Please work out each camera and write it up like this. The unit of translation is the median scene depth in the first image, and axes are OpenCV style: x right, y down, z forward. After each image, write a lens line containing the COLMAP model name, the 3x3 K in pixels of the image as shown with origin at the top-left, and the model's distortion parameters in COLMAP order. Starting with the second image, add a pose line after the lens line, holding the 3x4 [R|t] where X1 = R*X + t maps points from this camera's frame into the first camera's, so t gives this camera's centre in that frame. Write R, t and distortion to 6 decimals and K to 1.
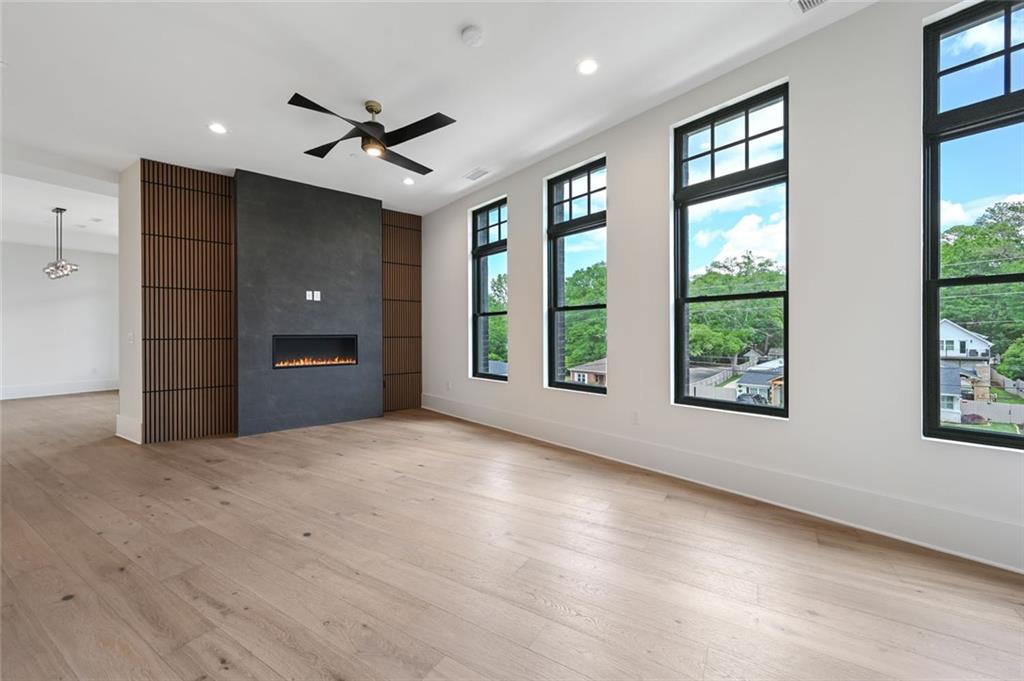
lens RADIAL K [[405.4, 0, 509.3], [0, 405.4, 335.3], [0, 0, 1]] dist [0.000988, 0.000782]
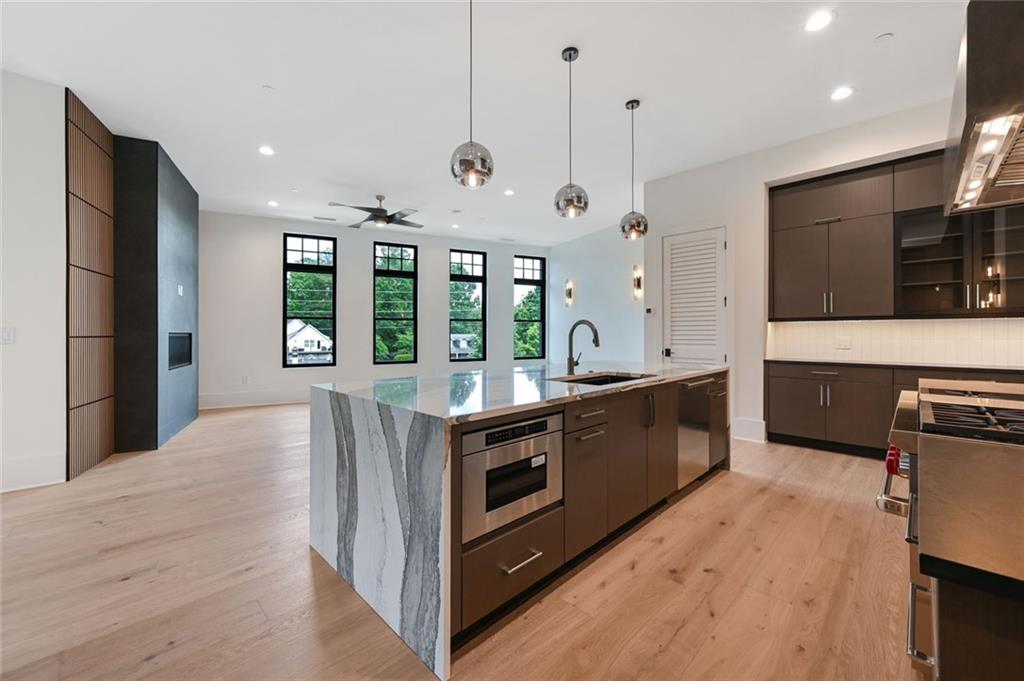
lens RADIAL K [[405.4, 0, 508.6], [0, 405.4, 333.8], [0, 0, 1]] dist [0.000988, 0.000782]
pose [[0.239962, 0.004914, 0.970770, -1.168499], [0.003442, 0.999977, -0.005912, 0.008401], [-0.970776, 0.004761, 0.239940, 0.053407]]
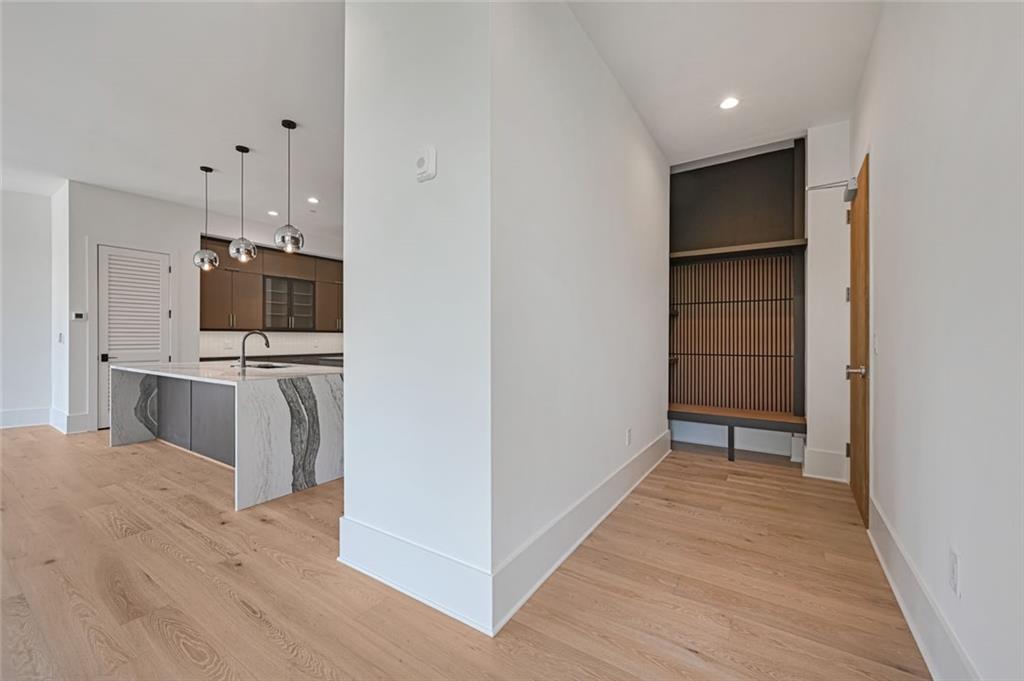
lens RADIAL K [[405.4, 0, 508.5], [0, 405.4, 339.4], [0, 0, 1]] dist [0.000988, 0.000782]
pose [[-0.999046, 0.005242, 0.043356, -1.177486], [0.005584, 0.999954, 0.007776, 0.001611], [-0.043314, 0.008010, -0.999029, 0.844838]]
